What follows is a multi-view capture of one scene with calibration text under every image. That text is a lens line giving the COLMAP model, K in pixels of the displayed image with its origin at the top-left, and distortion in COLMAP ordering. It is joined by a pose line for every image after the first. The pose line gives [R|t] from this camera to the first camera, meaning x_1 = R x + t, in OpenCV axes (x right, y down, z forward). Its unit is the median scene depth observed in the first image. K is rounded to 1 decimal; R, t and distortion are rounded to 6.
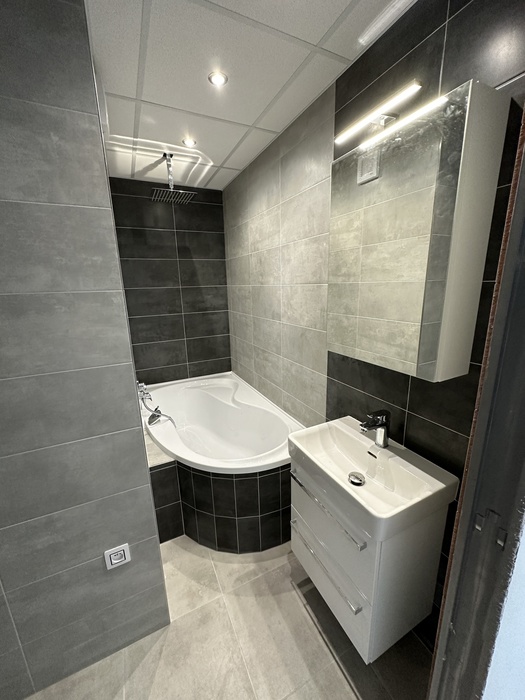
lens RADIAL K [[277.9, 0, 262.2], [0, 277.9, 349.8], [0, 0, 1]] dist [-0.003006, 0.000919]
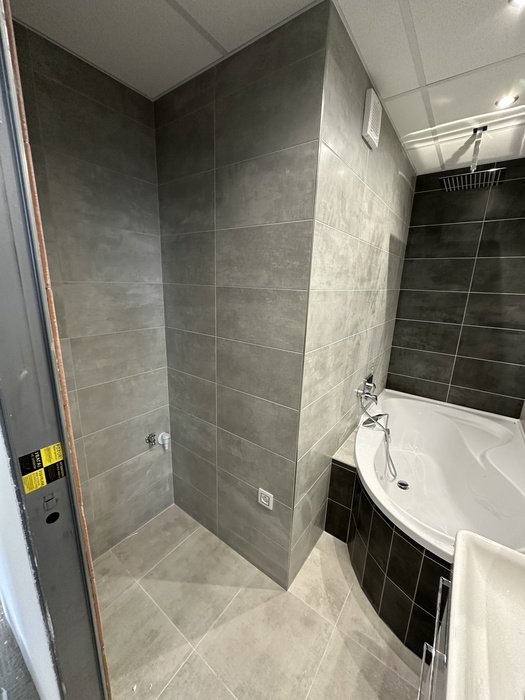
lens RADIAL K [[277.9, 0, 262.0], [0, 277.9, 350.2], [0, 0, 1]] dist [-0.003006, 0.000919]
pose [[0.461177, 0.253432, -0.850346, 0.245342], [-0.248918, 0.956813, 0.150164, -0.057488], [0.851678, 0.142414, 0.504344, 0.165804]]
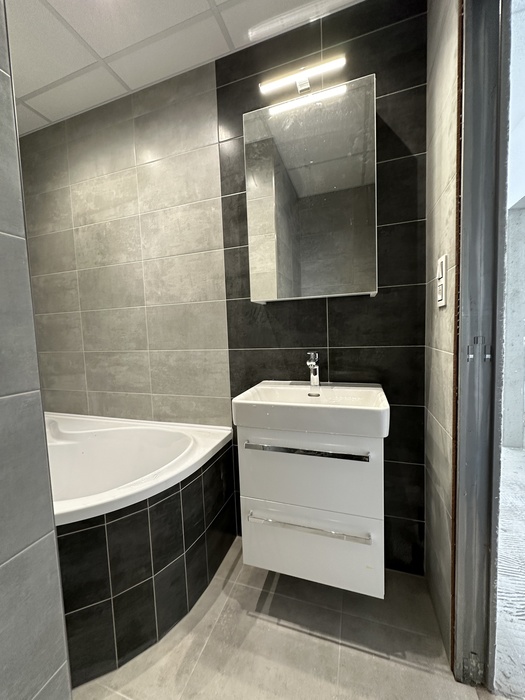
lens RADIAL K [[277.9, 0, 261.4], [0, 277.9, 350.0], [0, 0, 1]] dist [-0.003006, 0.000919]
pose [[0.707869, -0.048890, 0.704650, -0.308607], [0.182156, 0.976494, -0.115237, 0.205794], [-0.682452, 0.209929, 0.700135, 0.264437]]
